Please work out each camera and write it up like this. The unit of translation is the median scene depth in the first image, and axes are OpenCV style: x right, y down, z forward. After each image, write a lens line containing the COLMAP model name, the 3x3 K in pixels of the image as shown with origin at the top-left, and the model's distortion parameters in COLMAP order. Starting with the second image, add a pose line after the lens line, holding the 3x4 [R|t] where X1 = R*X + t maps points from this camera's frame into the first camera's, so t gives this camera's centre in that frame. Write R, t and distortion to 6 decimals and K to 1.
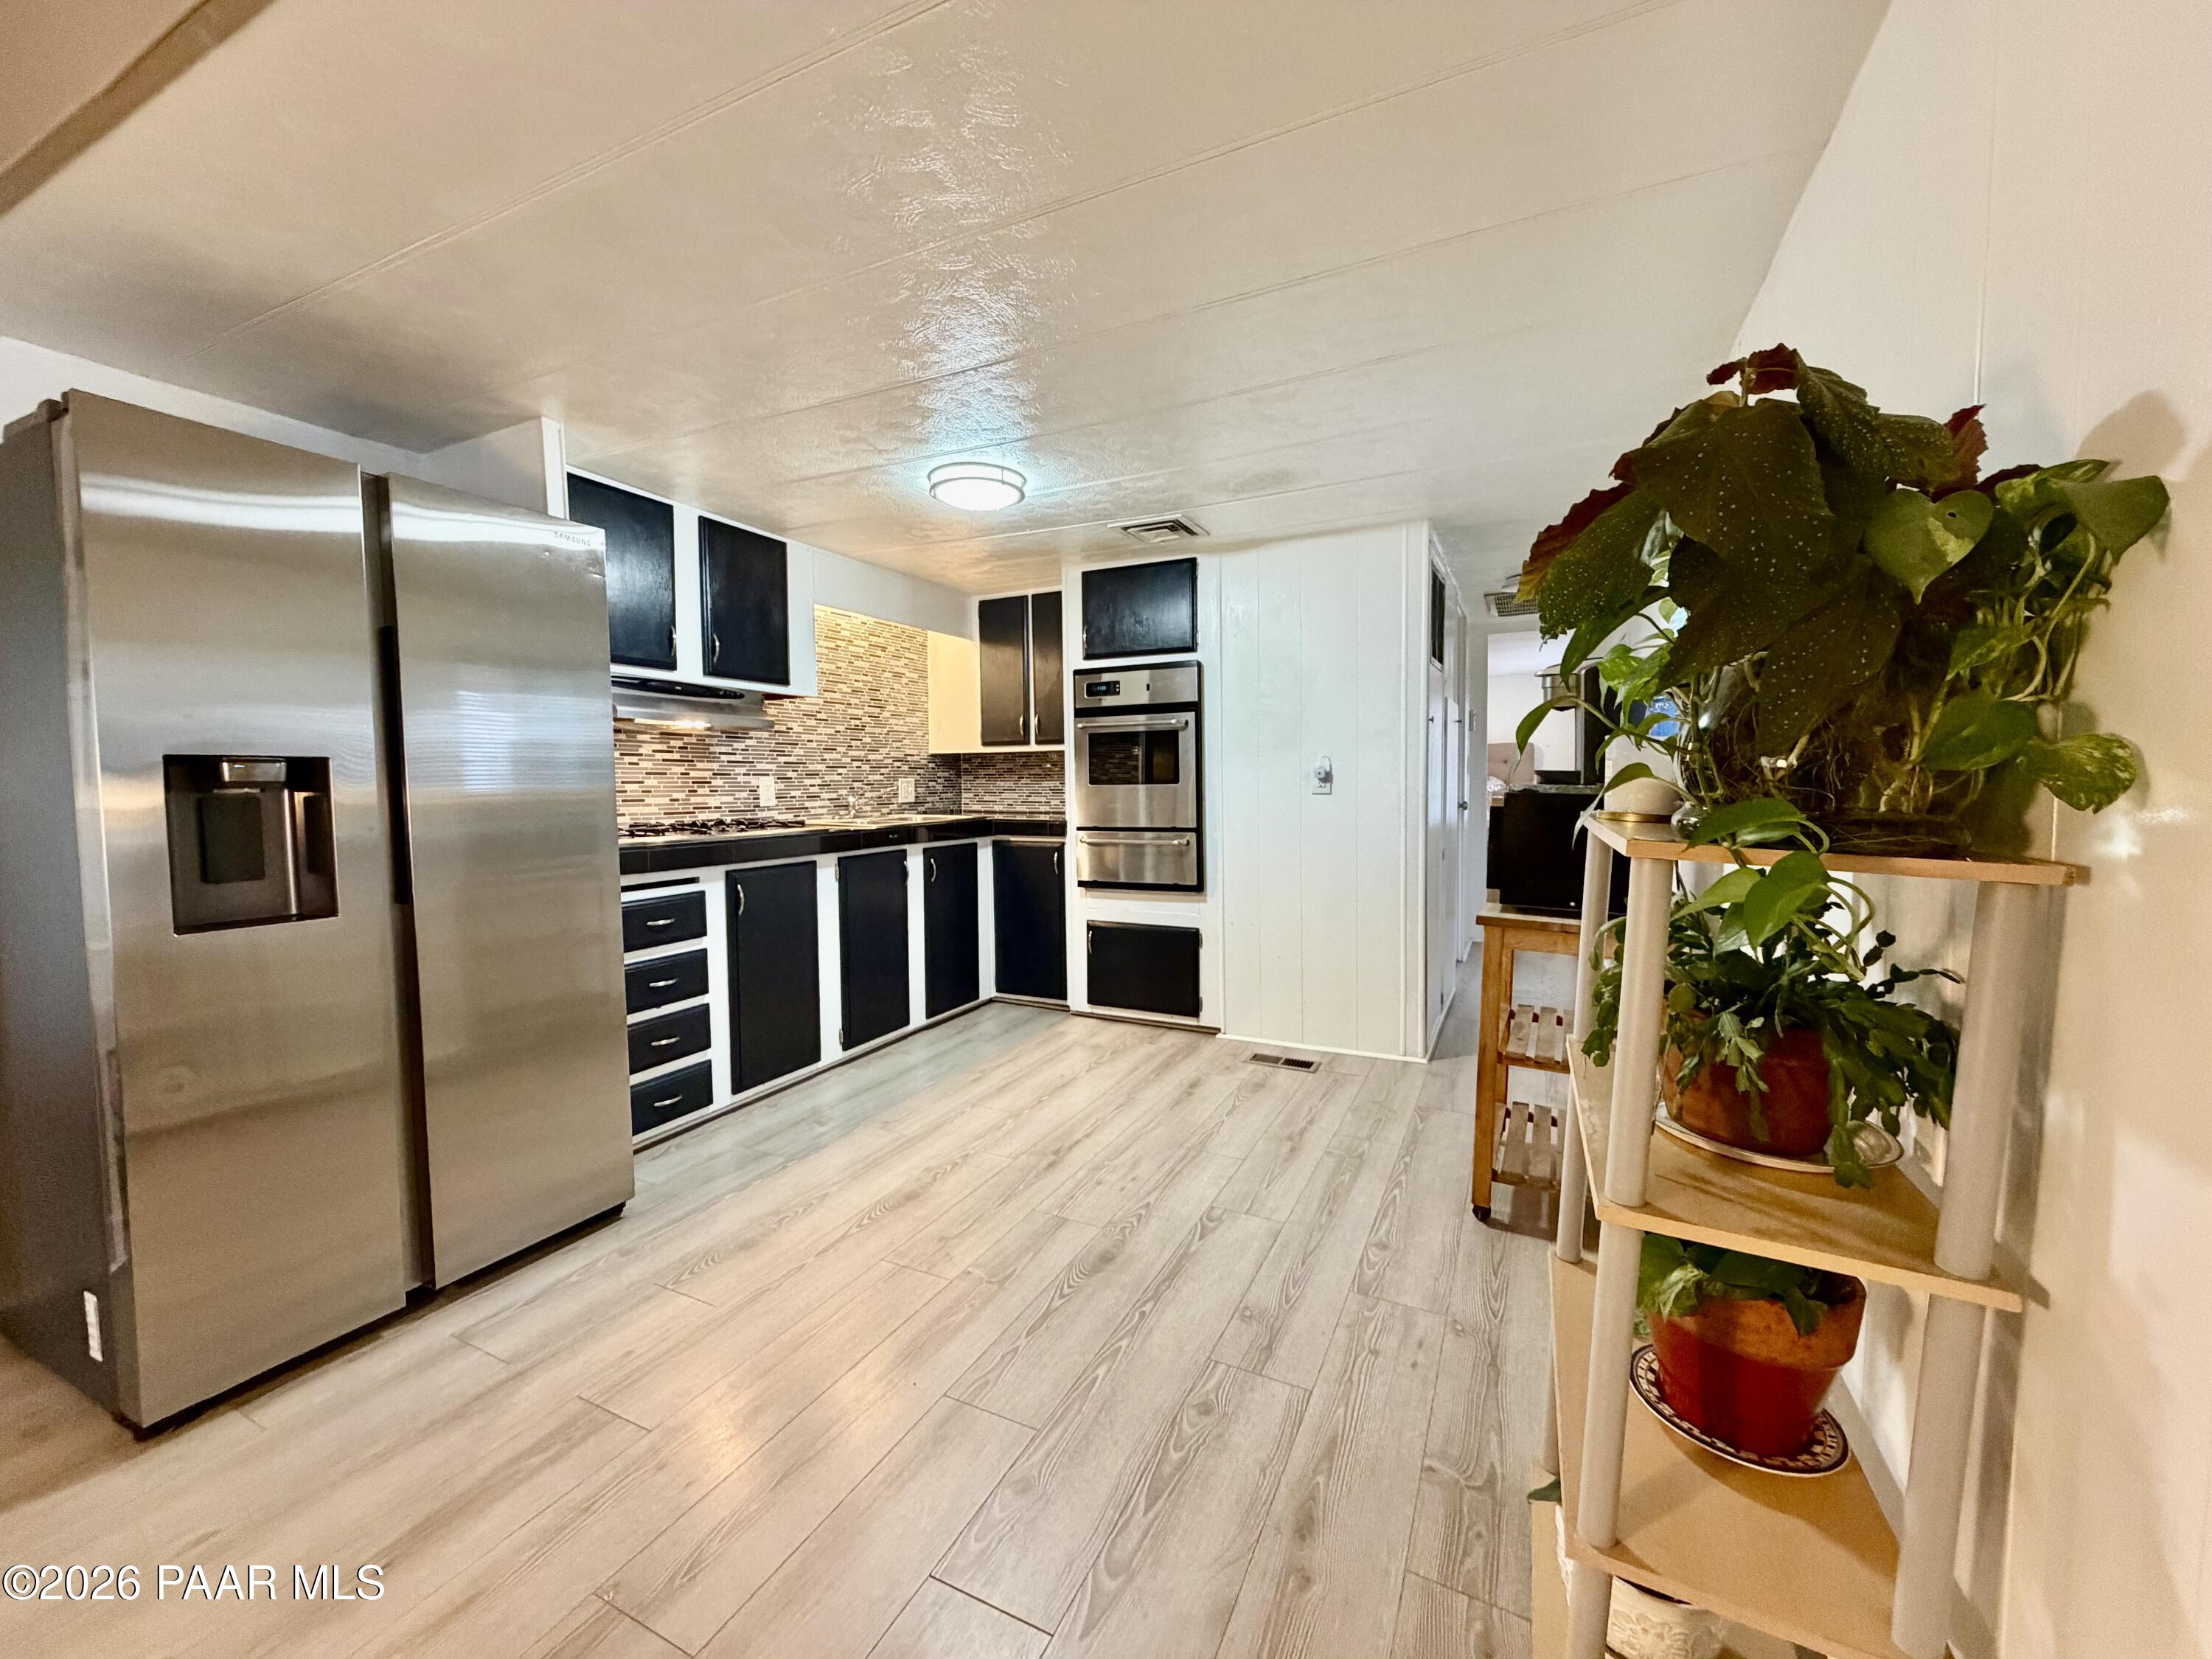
lens RADIAL K [[874.8, 0, 1105.8], [0, 874.8, 827.3], [0, 0, 1]] dist [-0.005689, 0.000765]
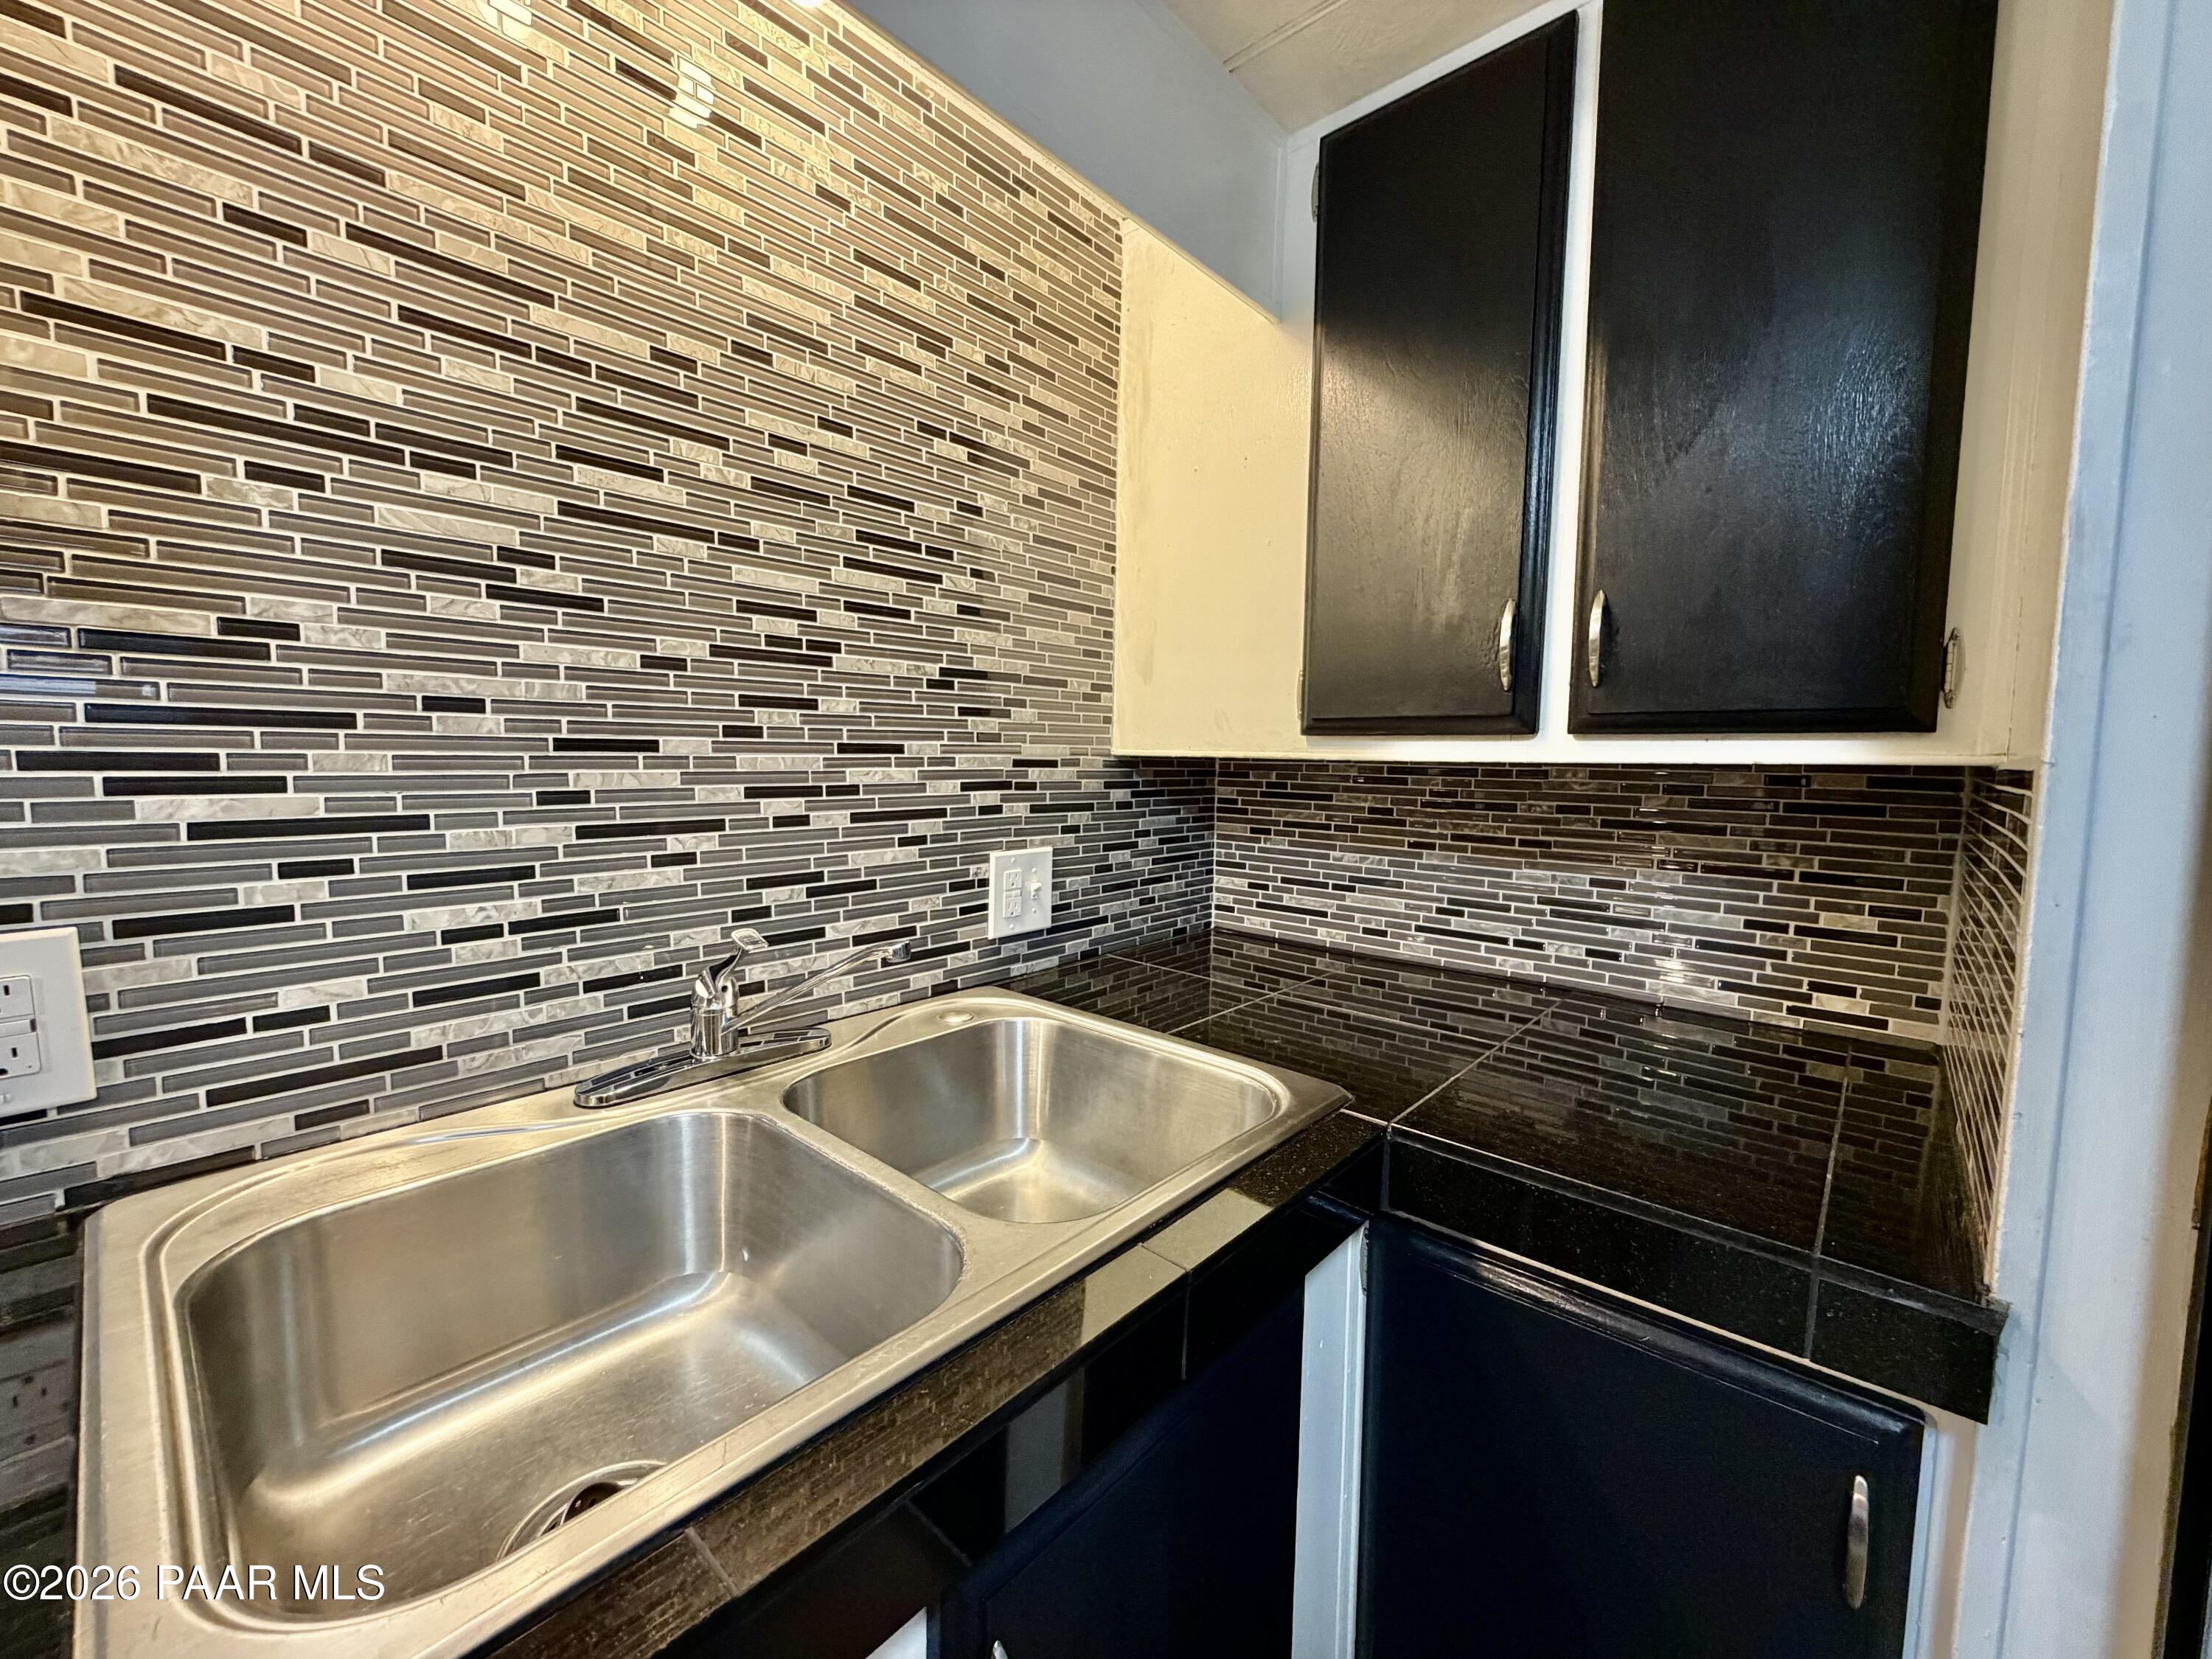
lens RADIAL K [[874.8, 0, 1099.8], [0, 874.8, 828.3], [0, 0, 1]] dist [-0.005689, 0.000765]
pose [[0.962854, 0.043738, -0.266455, -0.162103], [-0.036633, 0.998830, 0.031580, -0.089150], [0.267524, -0.020646, 0.963330, 0.919166]]
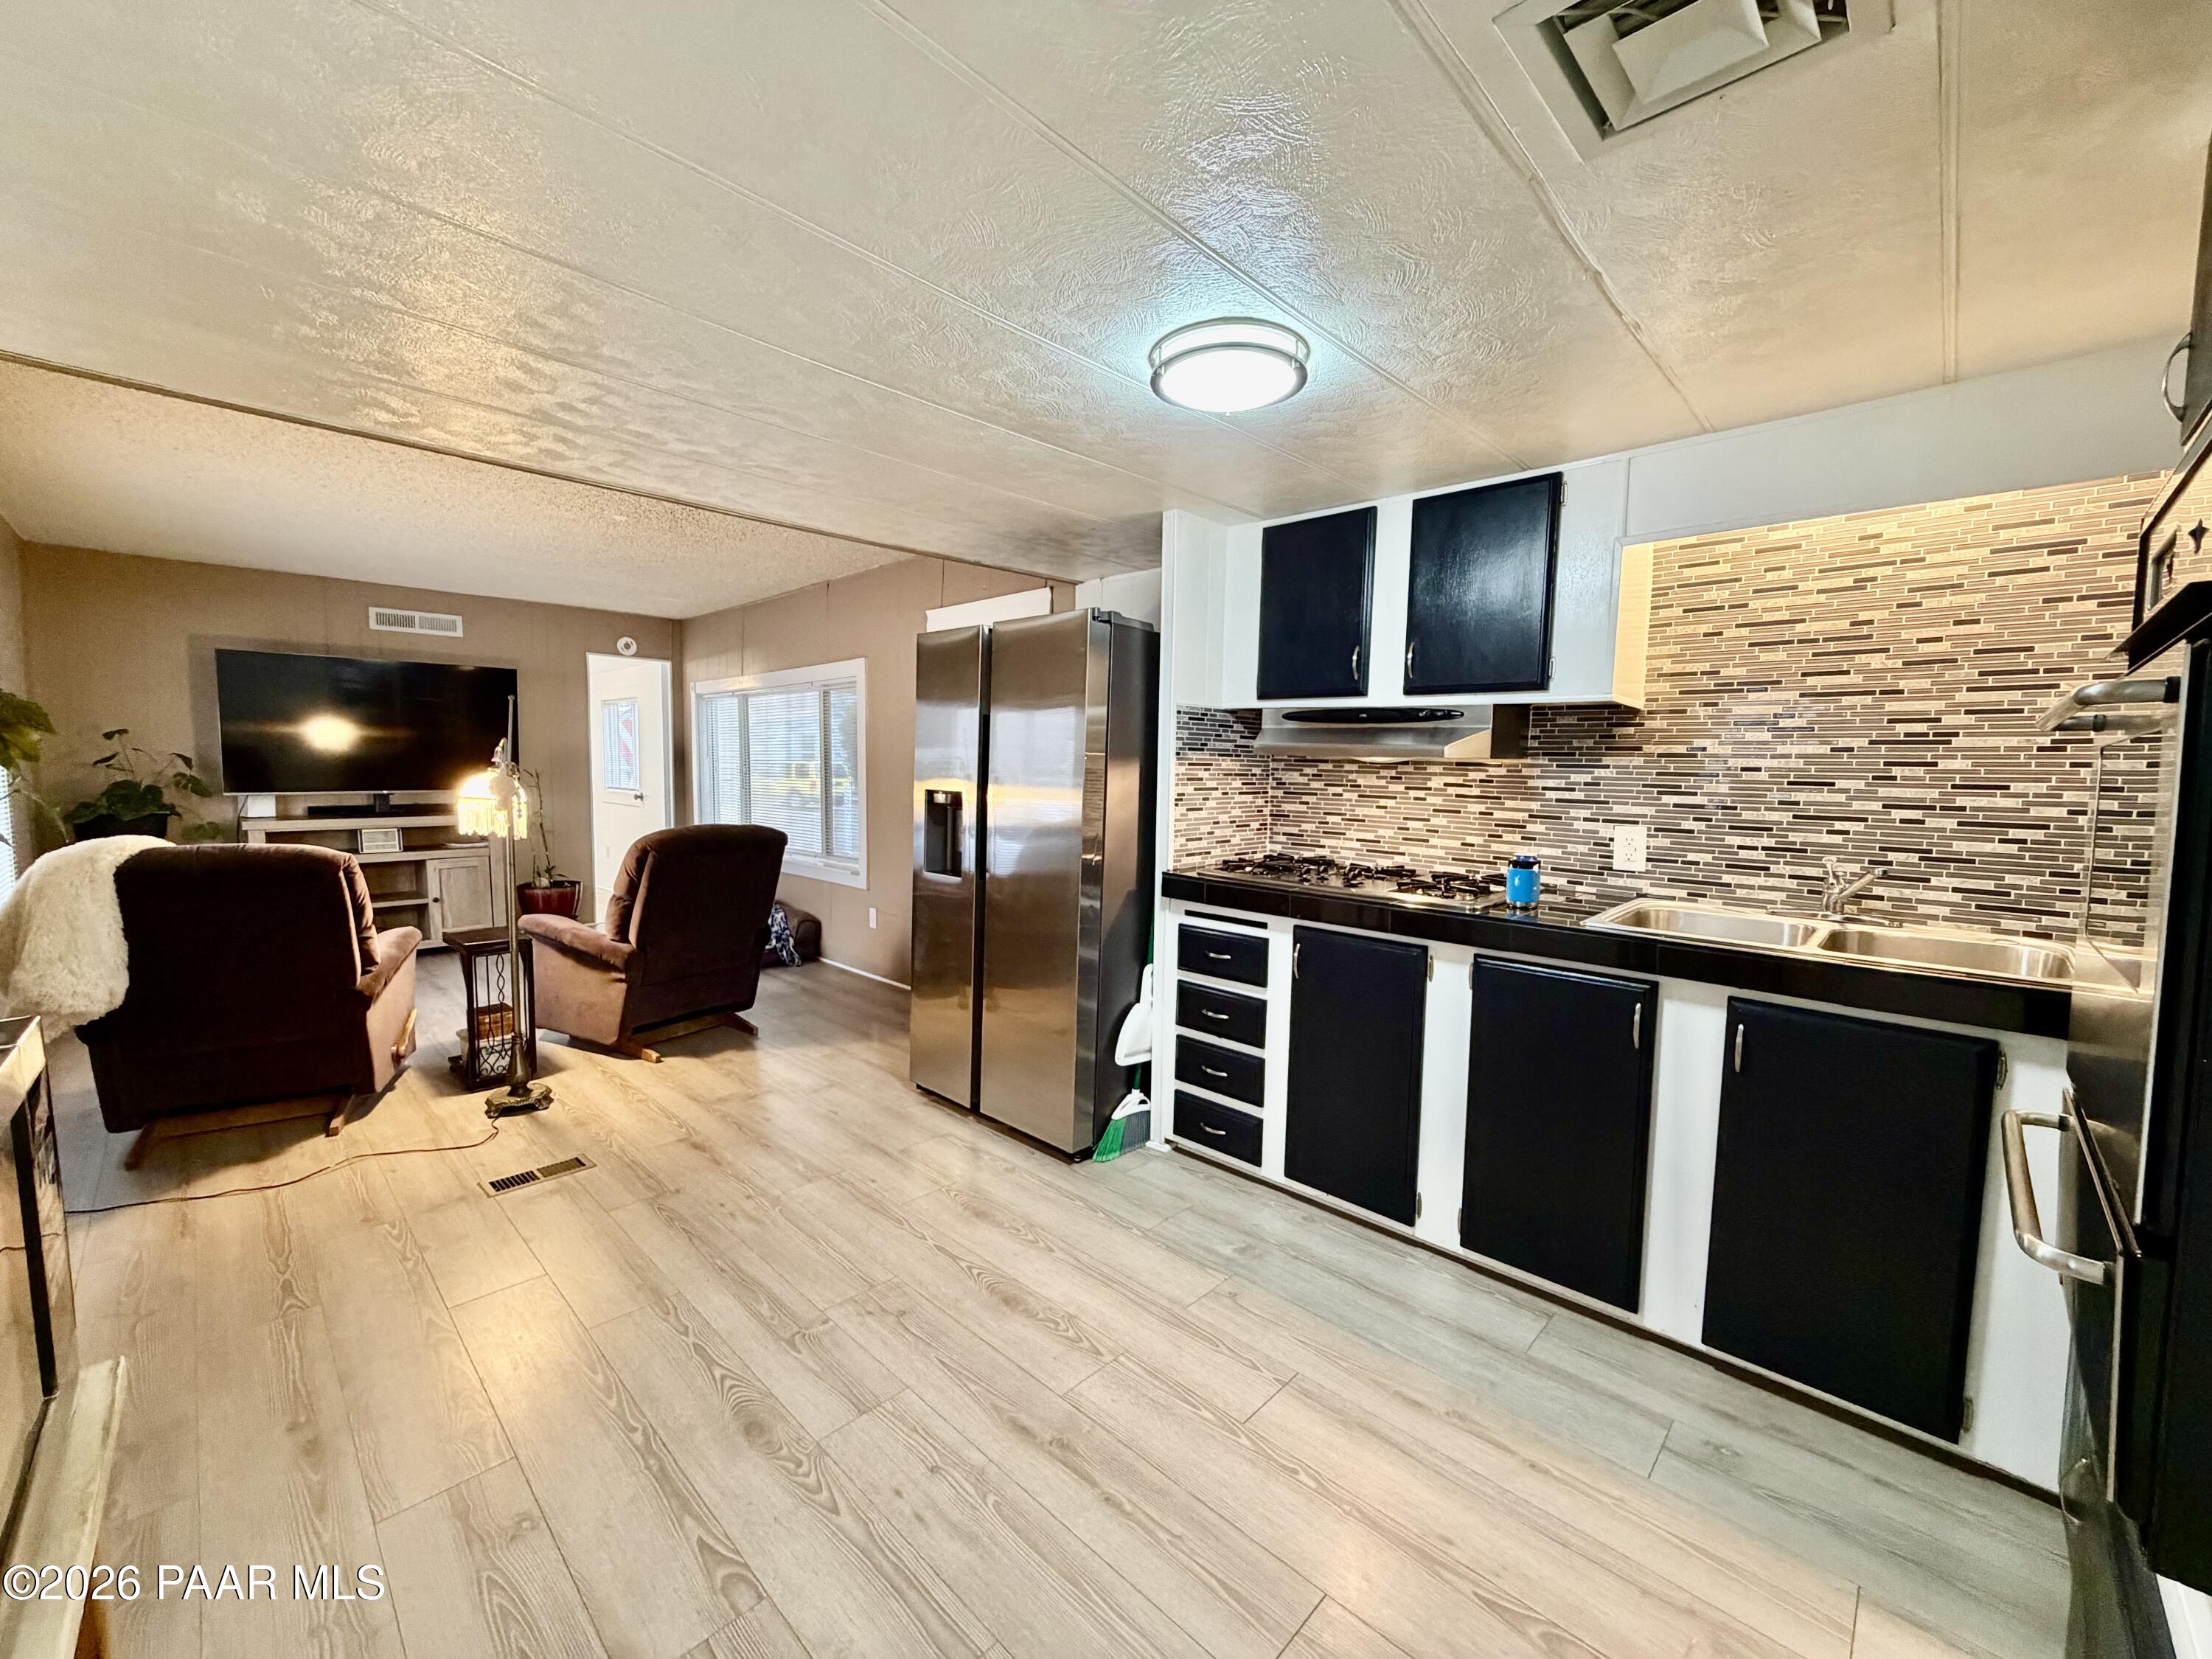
lens RADIAL K [[874.8, 0, 1105.6], [0, 874.8, 829.7], [0, 0, 1]] dist [-0.005689, 0.000765]
pose [[-0.302376, 0.070932, -0.950546, 0.353023], [-0.072148, 0.992663, 0.097026, -0.090989], [0.950454, 0.097919, -0.295040, 0.832710]]
